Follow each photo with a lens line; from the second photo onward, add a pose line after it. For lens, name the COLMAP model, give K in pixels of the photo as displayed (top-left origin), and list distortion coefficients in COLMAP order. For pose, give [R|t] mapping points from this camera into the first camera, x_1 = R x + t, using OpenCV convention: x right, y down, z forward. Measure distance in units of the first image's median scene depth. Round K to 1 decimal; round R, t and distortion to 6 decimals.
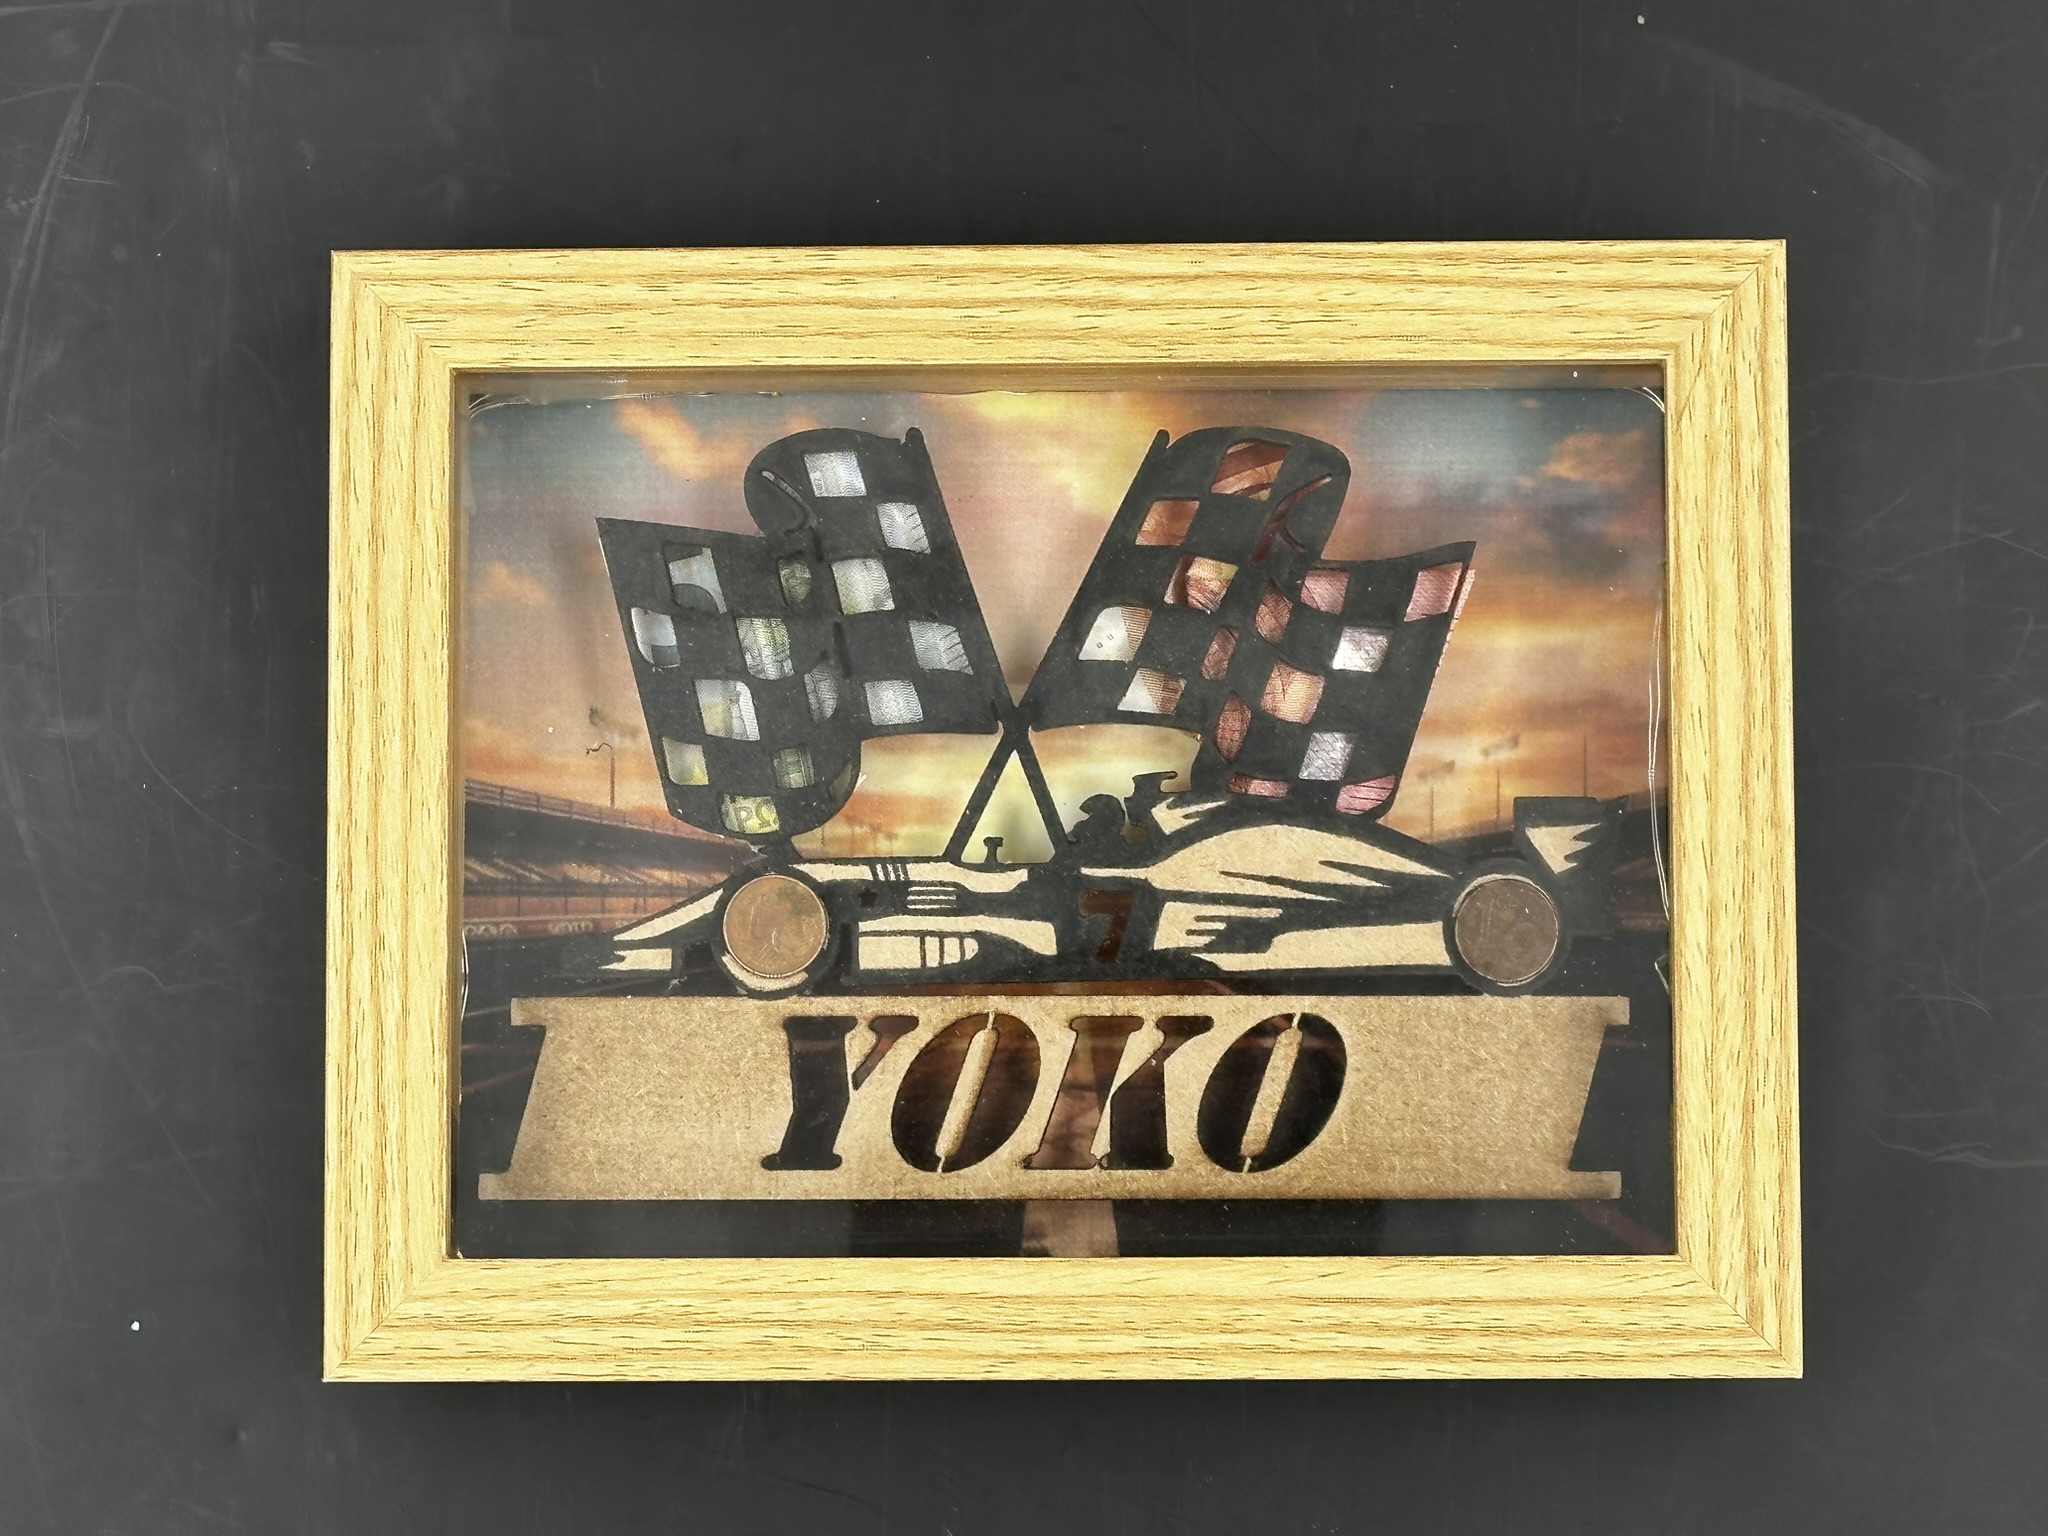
lens RADIAL K [[5626.7, 0, 1024.0], [0, 5626.7, 768.0], [0, 0, 1]] dist [0.016589, -0.016669]
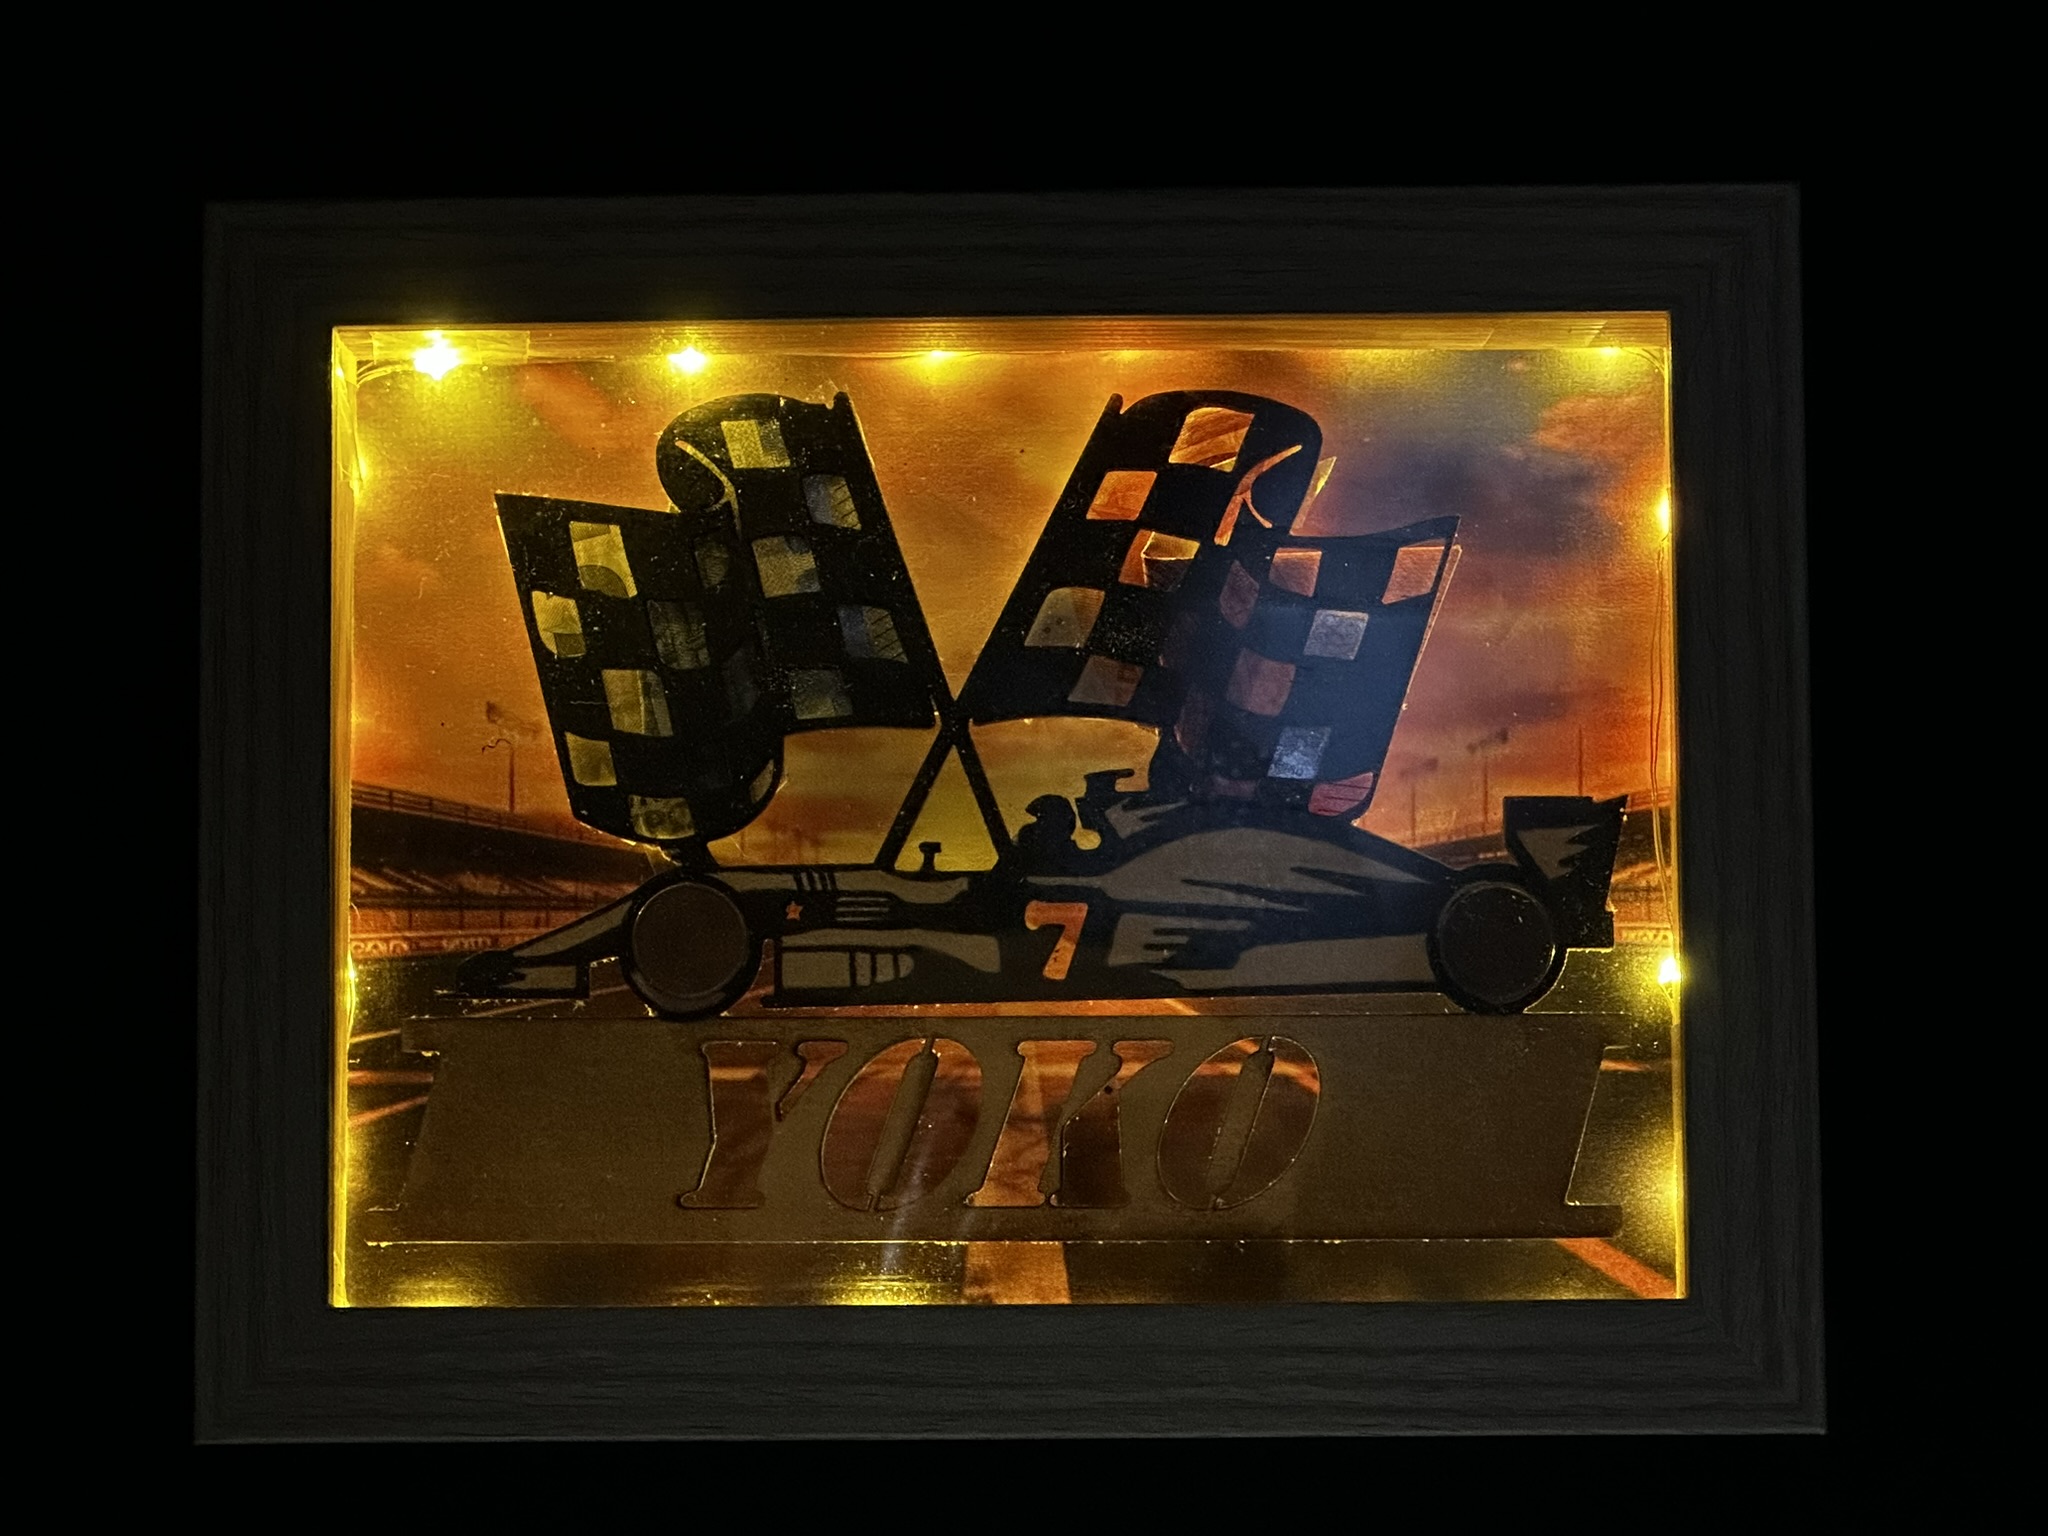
lens RADIAL K [[5414.3, 0, 1024.0], [0, 5414.3, 768.0], [0, 0, 1]] dist [-0.865795, 18.926981]
pose [[0.999879, -0.001994, 0.015434, -0.003806], [0.002208, 0.999901, -0.013871, 0.012415], [-0.015405, 0.013904, 0.999785, 0.131560]]
